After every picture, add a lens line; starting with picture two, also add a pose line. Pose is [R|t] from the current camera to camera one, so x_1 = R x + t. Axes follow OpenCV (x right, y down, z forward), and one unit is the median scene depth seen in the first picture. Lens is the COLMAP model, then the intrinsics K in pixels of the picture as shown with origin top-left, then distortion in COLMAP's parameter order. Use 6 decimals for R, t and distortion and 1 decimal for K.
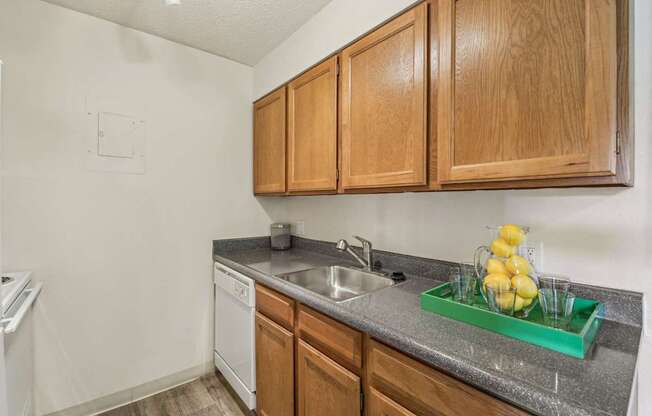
lens RADIAL K [[283.7, 0, 327.7], [0, 283.7, 208.7], [0, 0, 1]] dist [-0.017671, -0.003166]
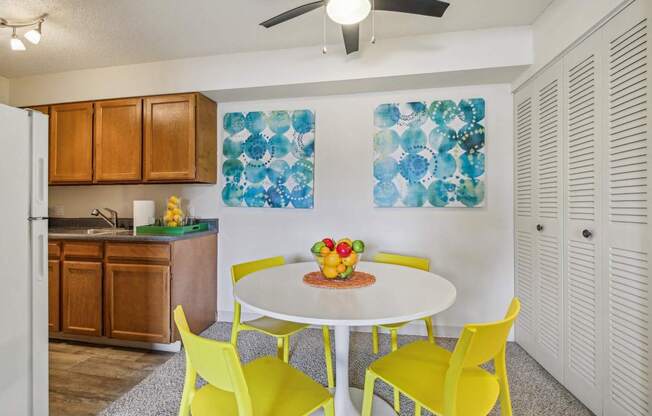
lens RADIAL K [[283.7, 0, 326.3], [0, 283.7, 205.8], [0, 0, 1]] dist [-0.017671, -0.003166]
pose [[0.763327, 0.002709, 0.646006, 0.027562], [0.012043, 0.999758, -0.018423, 0.156666], [-0.645900, 0.021843, 0.763110, -1.422871]]
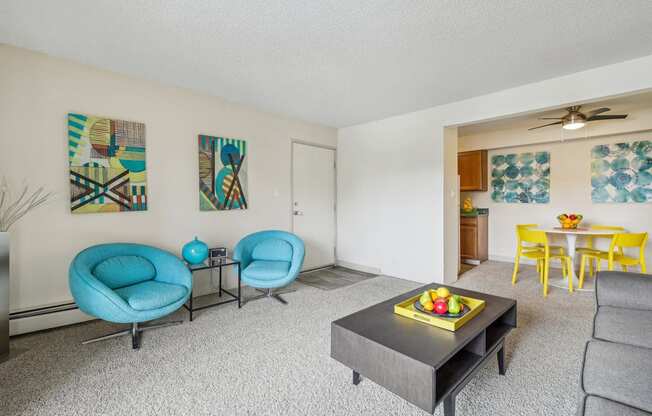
lens RADIAL K [[283.7, 0, 325.6], [0, 283.7, 201.0], [0, 0, 1]] dist [-0.017671, -0.003166]
pose [[0.997703, 0.003828, 0.067627, -1.915703], [-0.001764, 0.999531, -0.030559, 0.223309], [-0.067712, 0.030370, 0.997243, -3.298576]]
